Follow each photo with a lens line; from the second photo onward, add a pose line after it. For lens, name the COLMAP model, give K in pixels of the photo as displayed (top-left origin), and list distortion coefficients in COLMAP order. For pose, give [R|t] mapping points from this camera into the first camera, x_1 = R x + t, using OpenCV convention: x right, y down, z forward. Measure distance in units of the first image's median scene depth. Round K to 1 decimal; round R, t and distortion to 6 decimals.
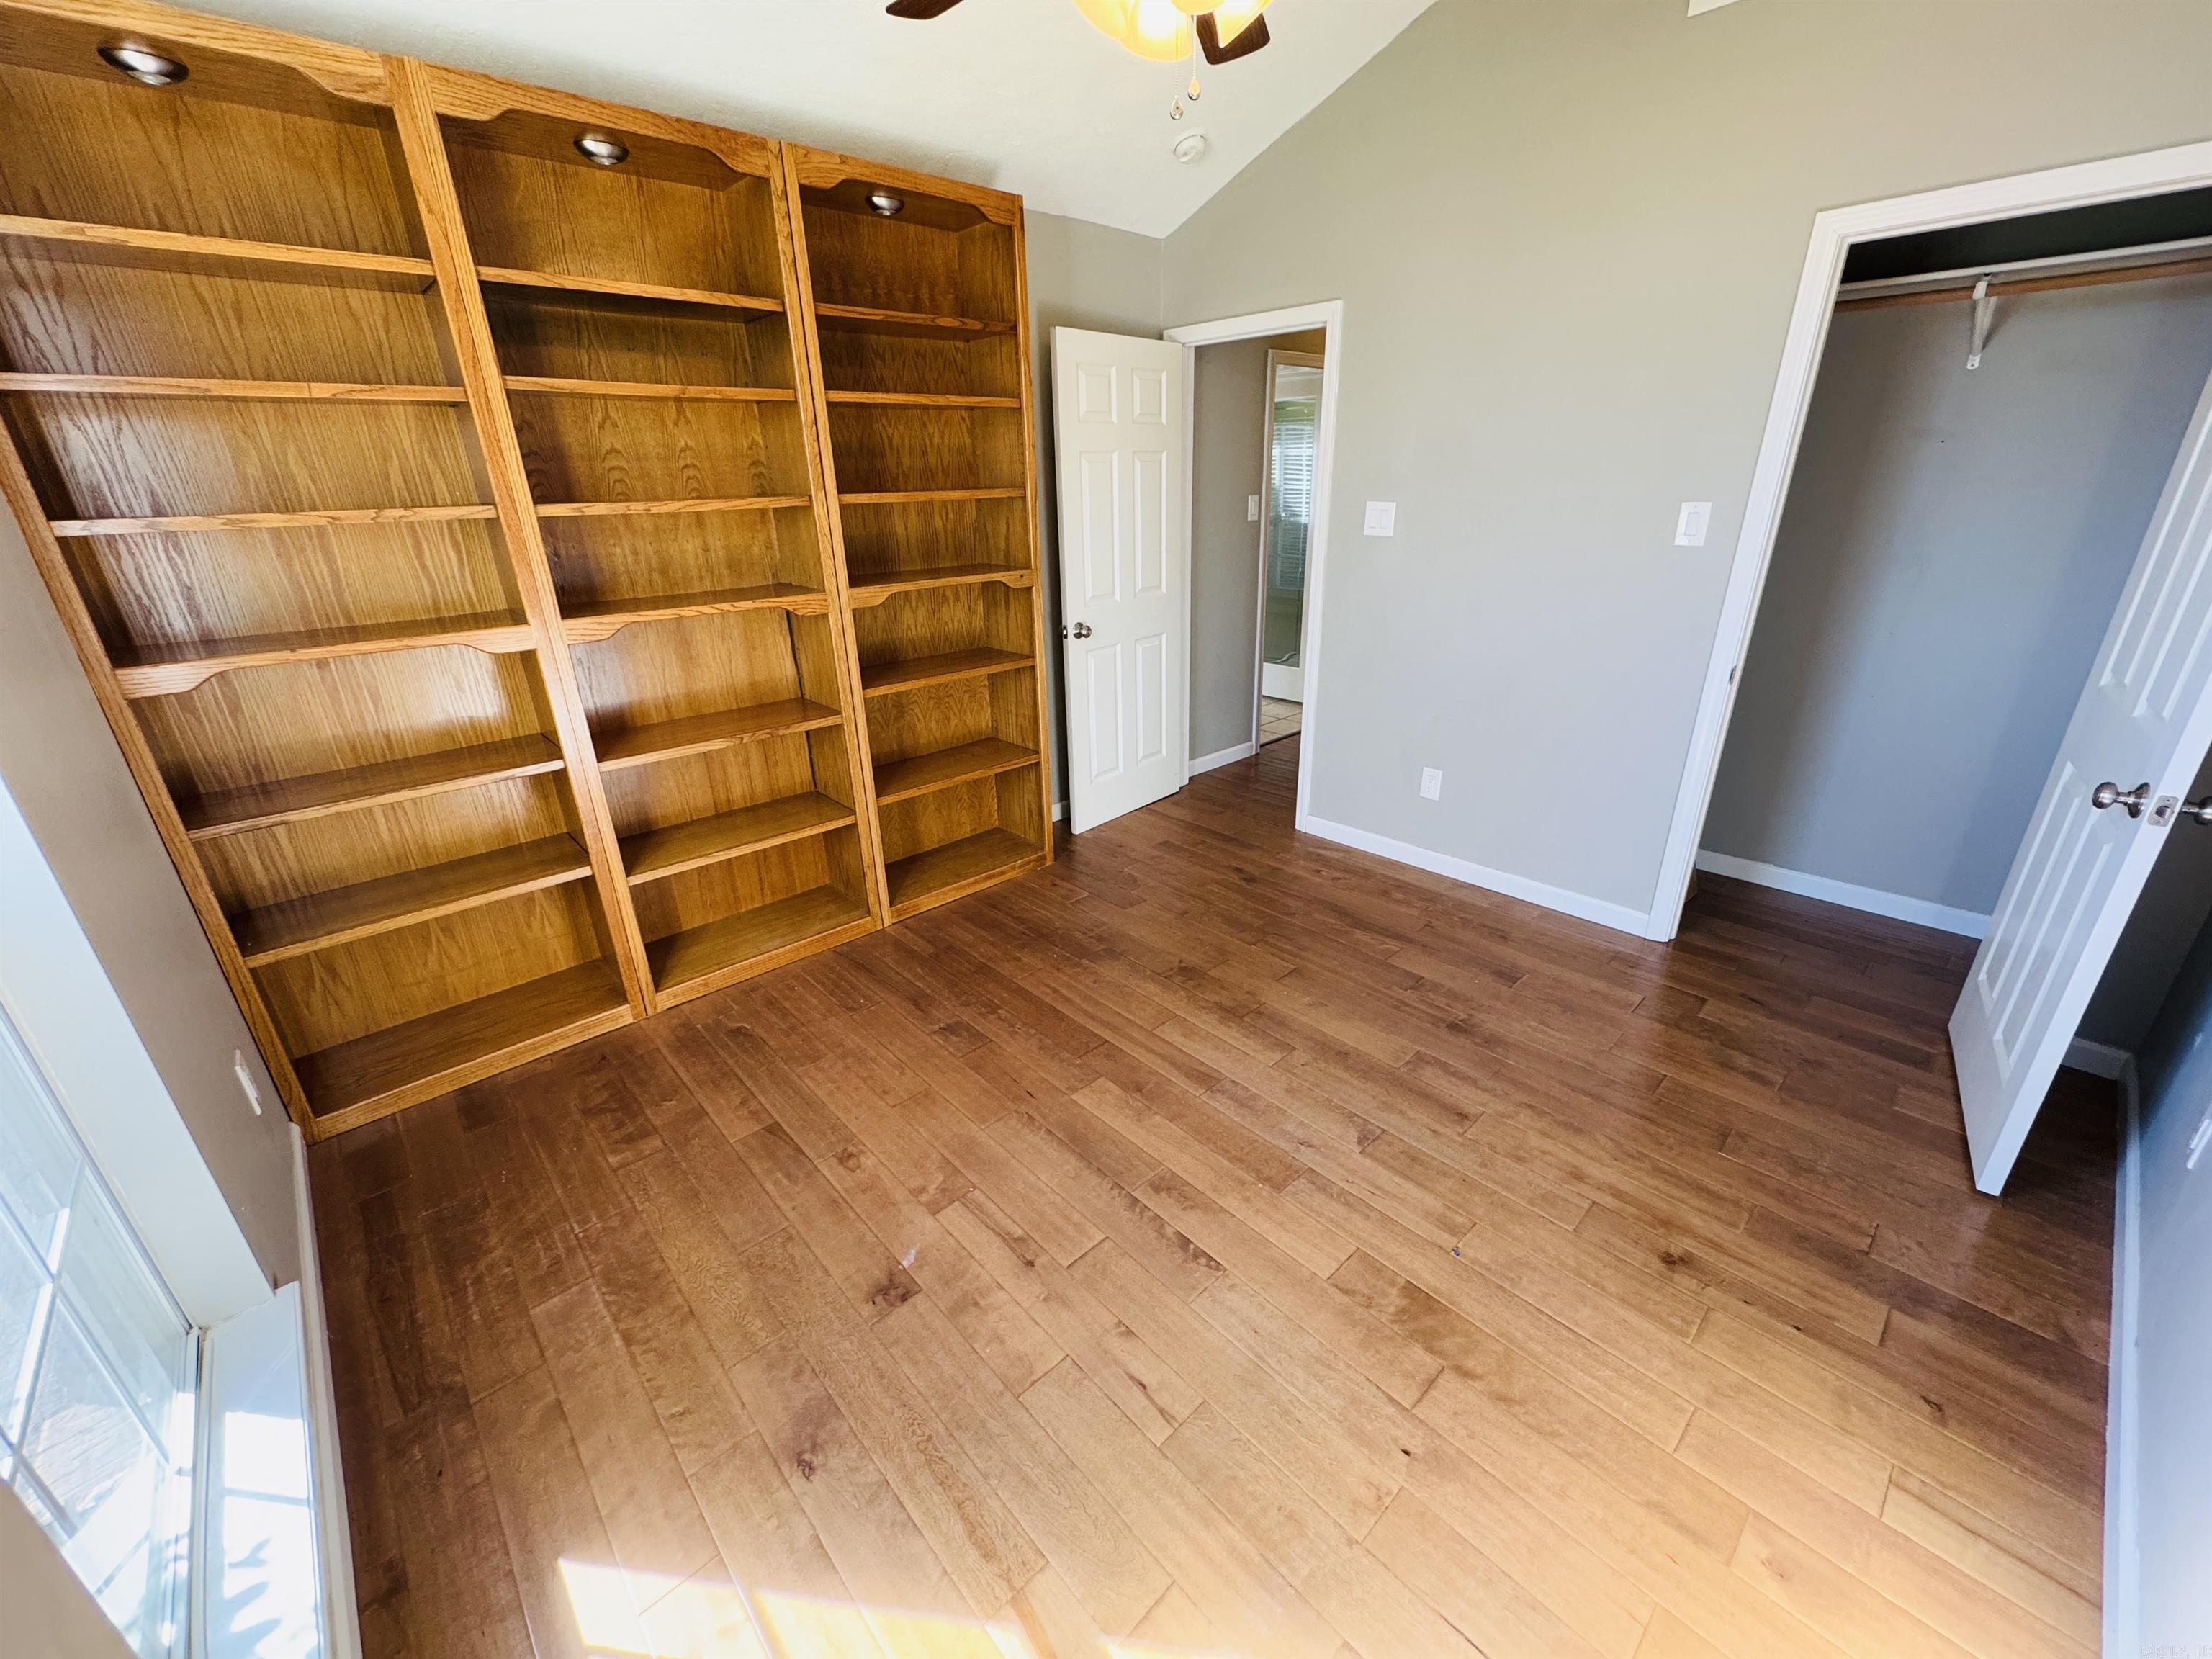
lens RADIAL K [[882.4, 0, 1107.7], [0, 882.4, 830.7], [0, 0, 1]] dist [-0.001357, -0.000224]
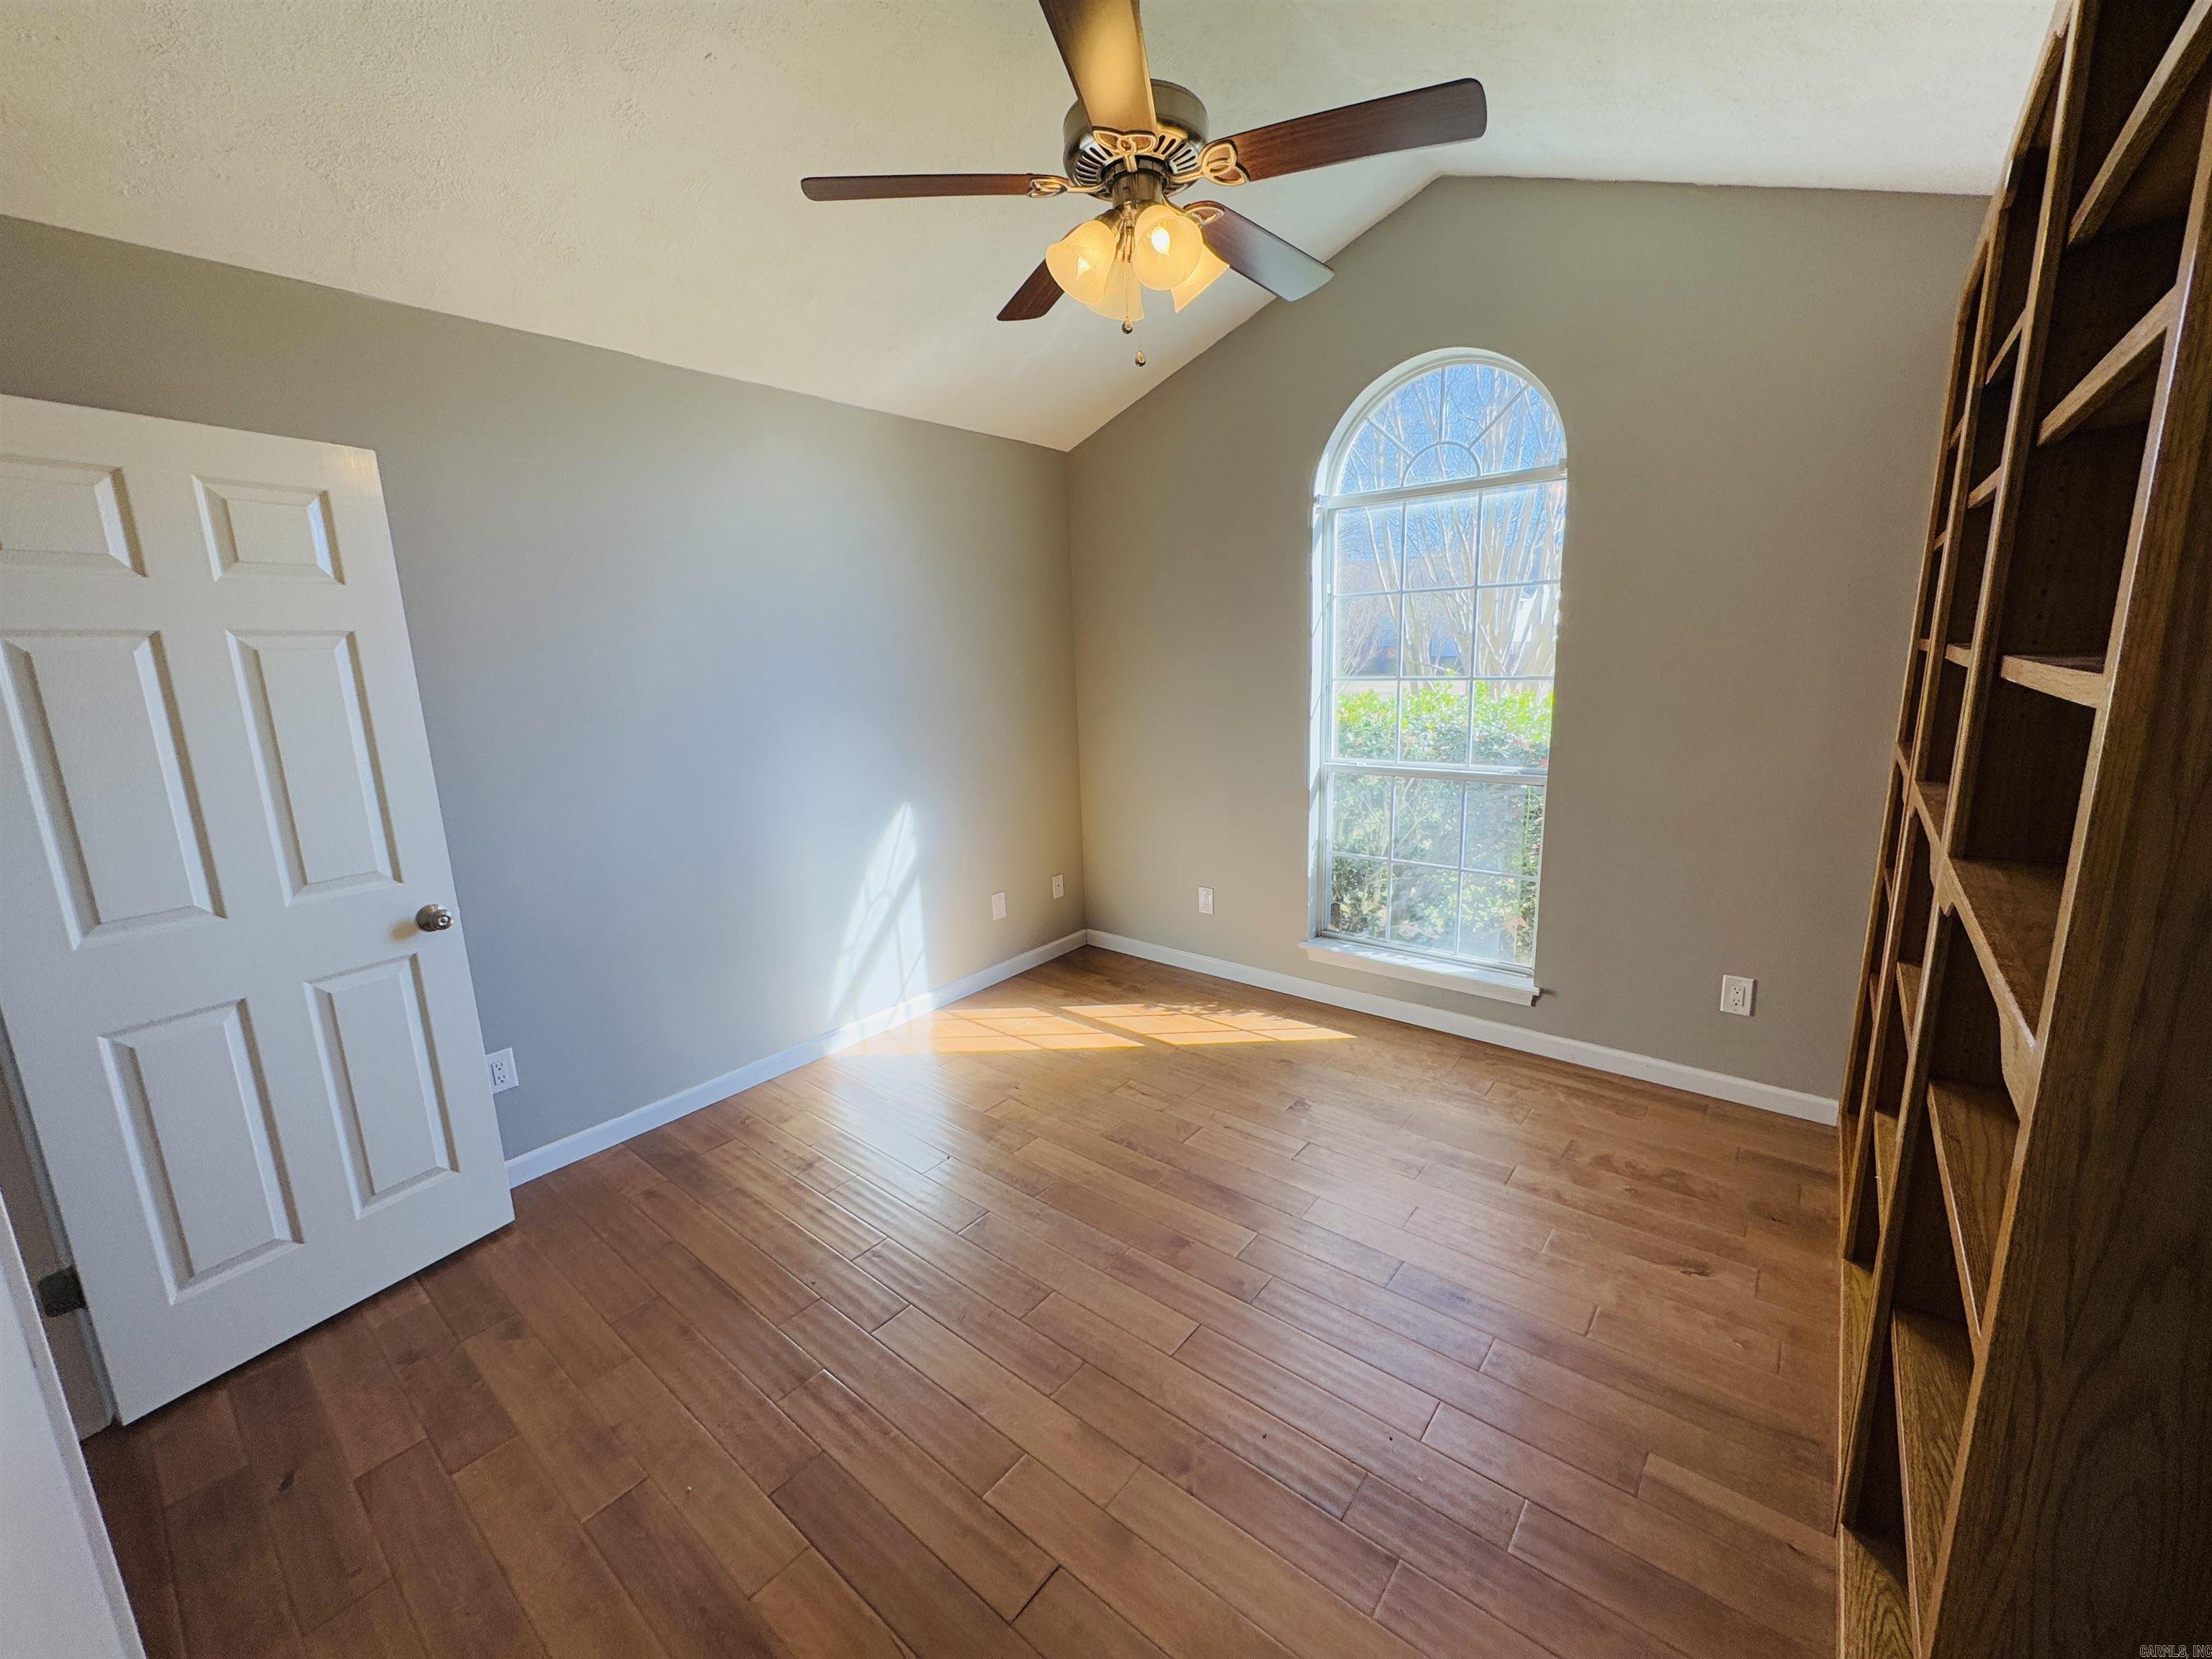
lens RADIAL K [[882.4, 0, 1107.7], [0, 882.4, 830.7], [0, 0, 1]] dist [-0.001357, -0.000224]
pose [[-0.988727, 0.080694, -0.126128, 0.253682], [-0.002569, 0.833090, 0.553132, -0.745958], [0.149711, 0.547220, -0.823491, 1.822178]]
